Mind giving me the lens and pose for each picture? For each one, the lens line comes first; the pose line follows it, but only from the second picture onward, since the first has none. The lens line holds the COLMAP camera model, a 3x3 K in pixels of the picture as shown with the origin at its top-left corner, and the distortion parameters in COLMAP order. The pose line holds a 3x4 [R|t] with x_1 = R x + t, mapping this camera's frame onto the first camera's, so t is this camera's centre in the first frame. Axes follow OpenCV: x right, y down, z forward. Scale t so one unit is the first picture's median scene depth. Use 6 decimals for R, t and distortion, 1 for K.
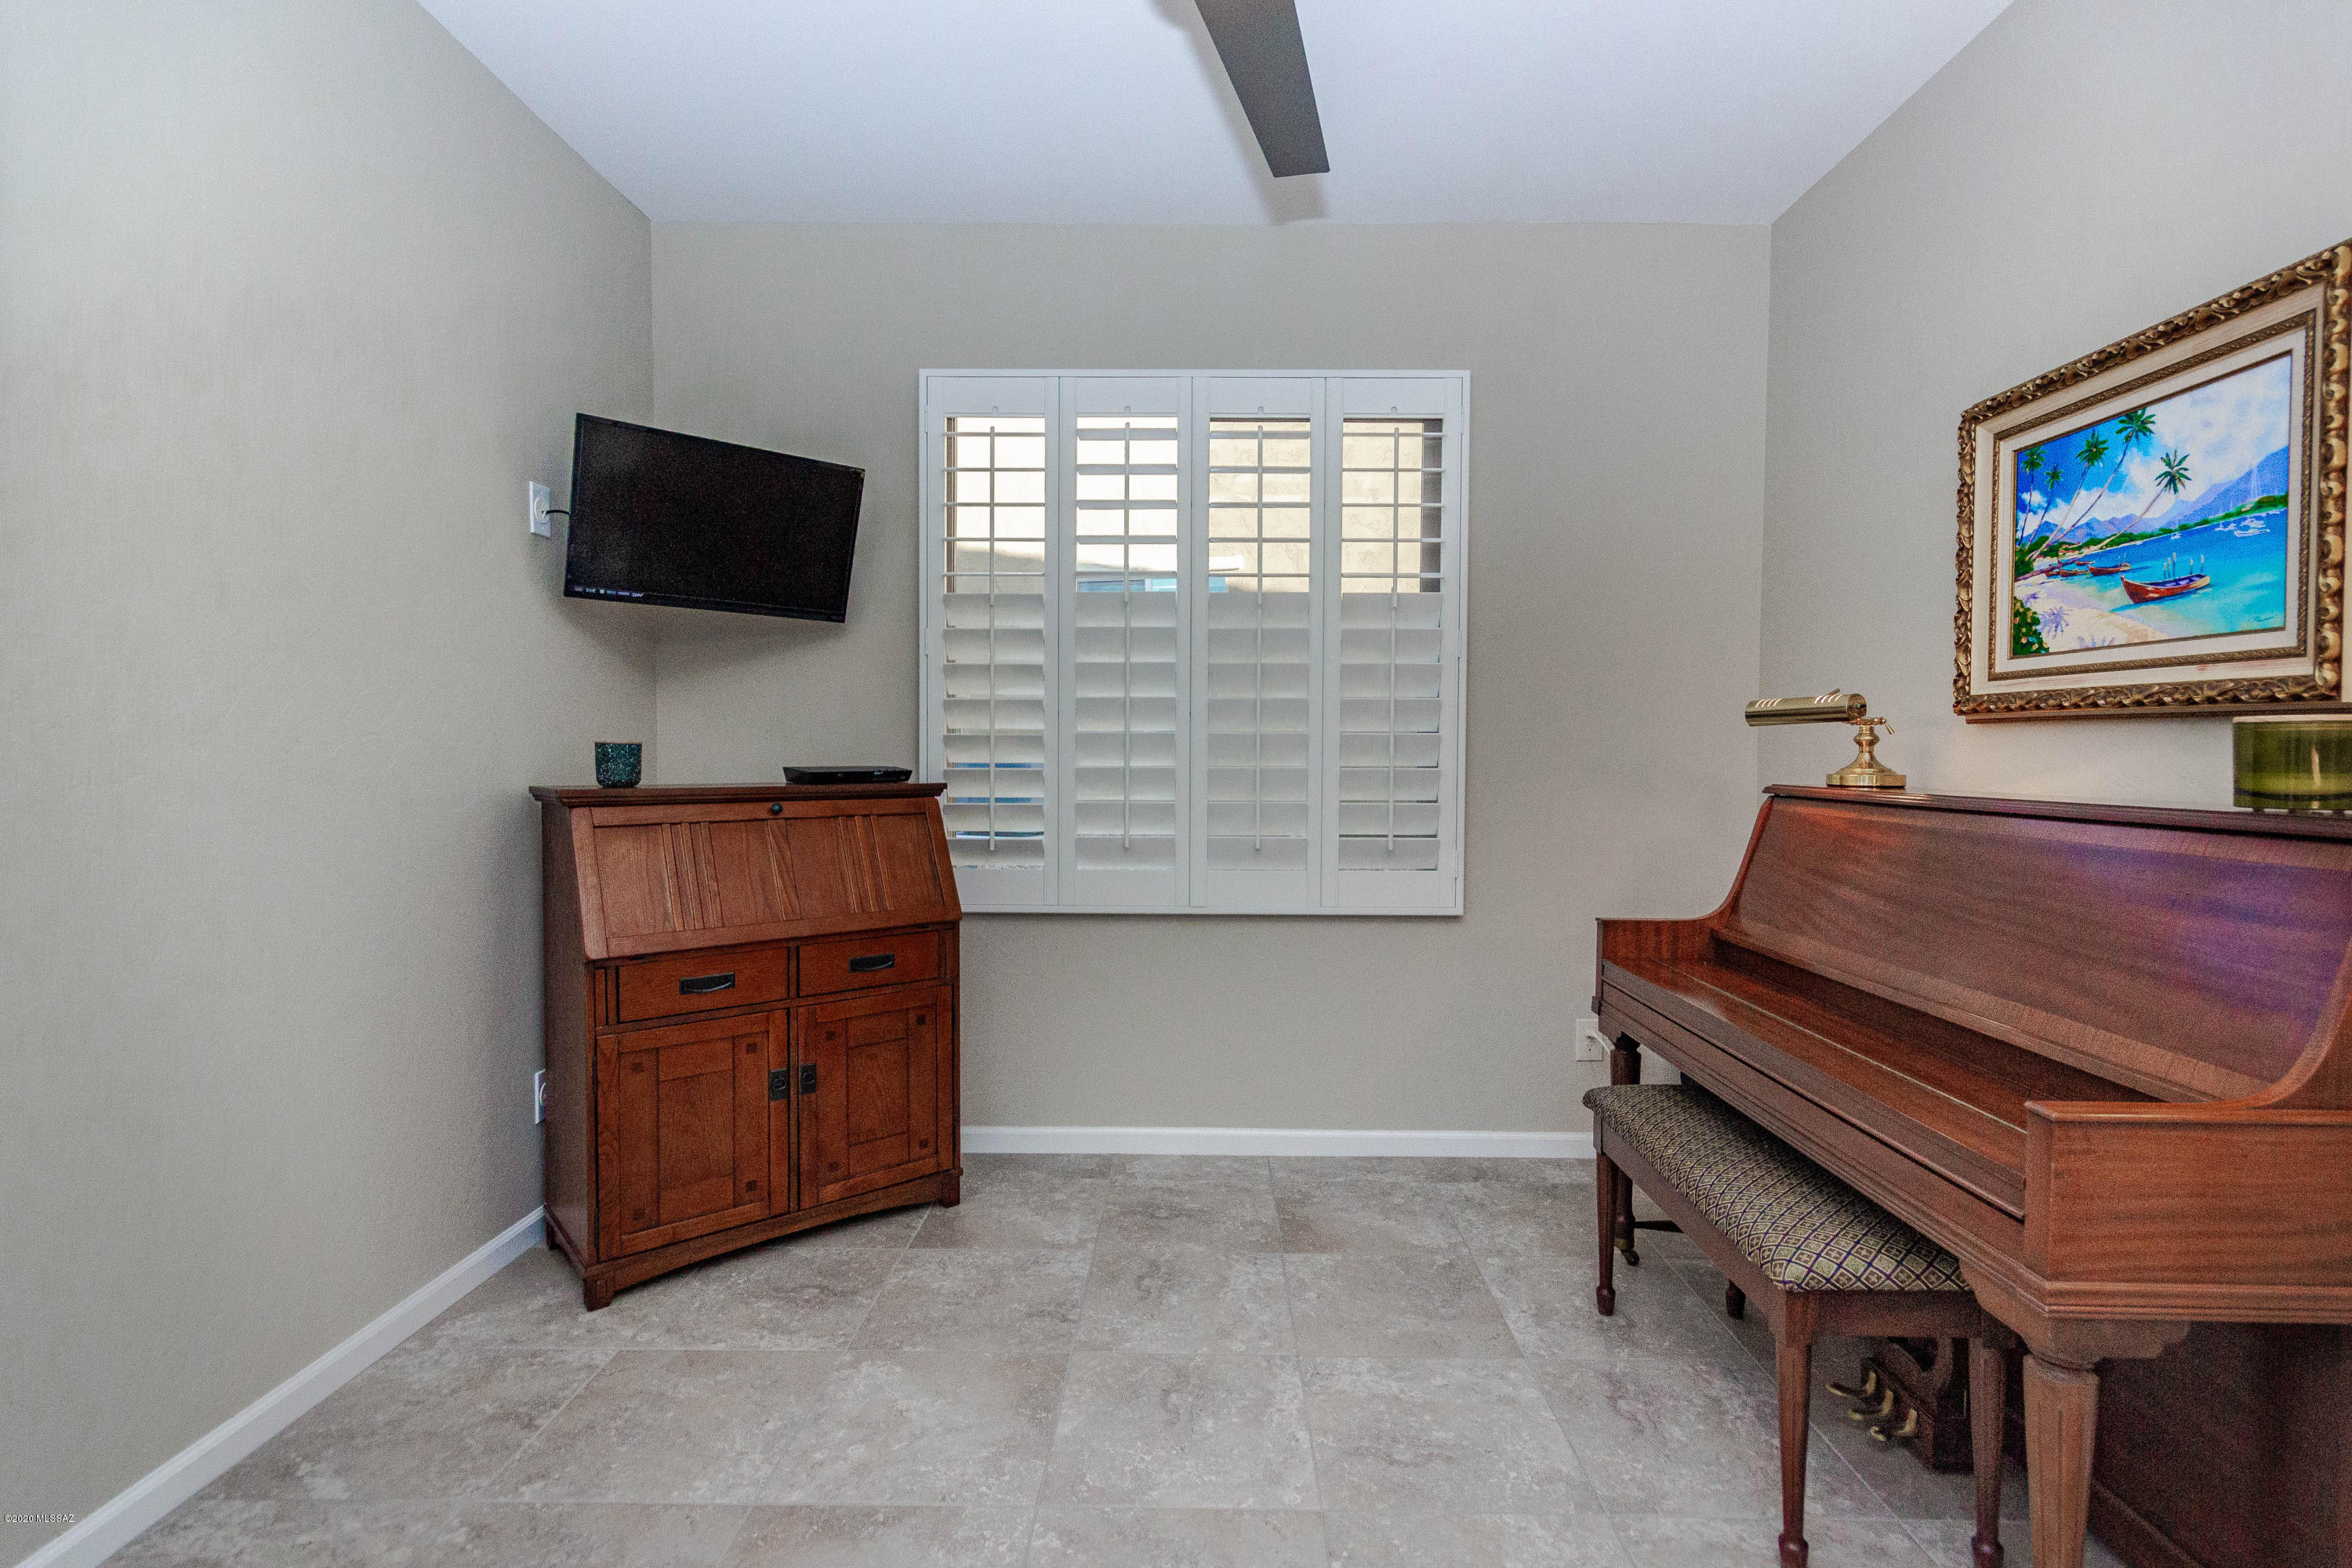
lens RADIAL K [[1101.8, 0, 1189.7], [0, 1101.8, 782.7], [0, 0, 1]] dist [0.004786, -0.000581]
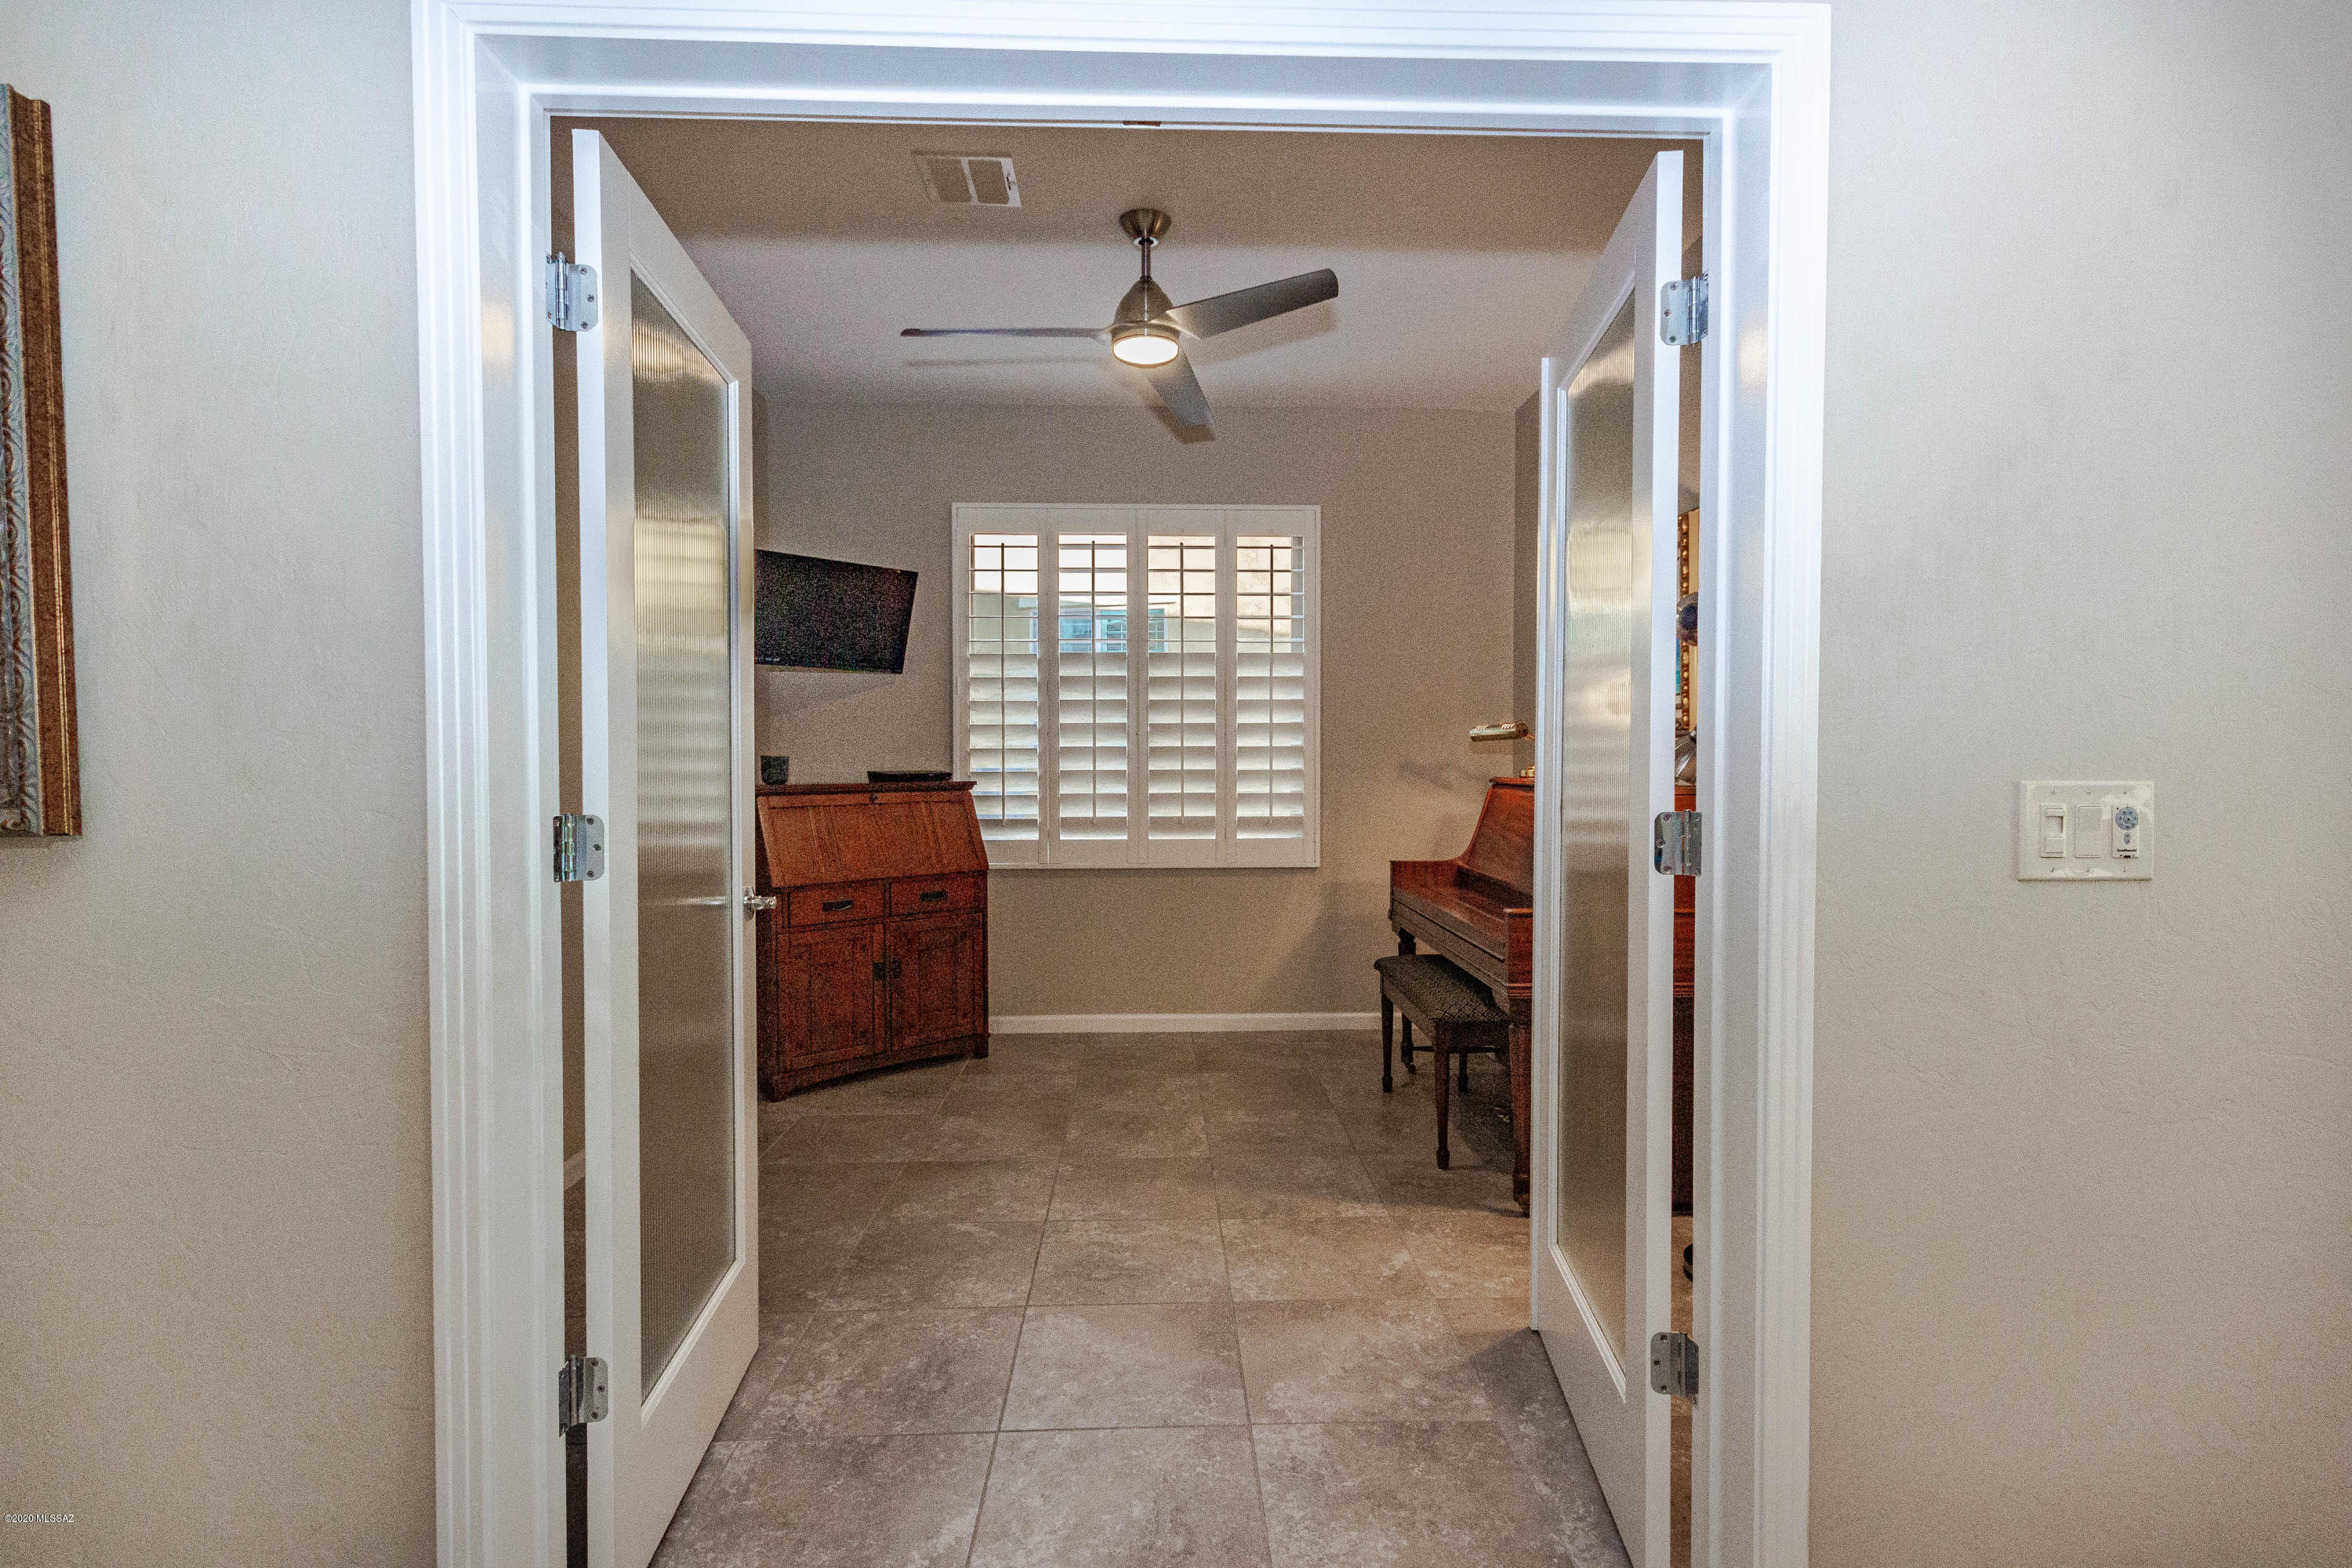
lens RADIAL K [[1101.8, 0, 1189.7], [0, 1101.8, 782.7], [0, 0, 1]] dist [0.004786, -0.000581]
pose [[0.998657, -0.006320, 0.051429, -0.006160], [0.006739, 0.999945, -0.007980, 0.017962], [-0.051376, 0.008315, 0.998645, -0.563087]]
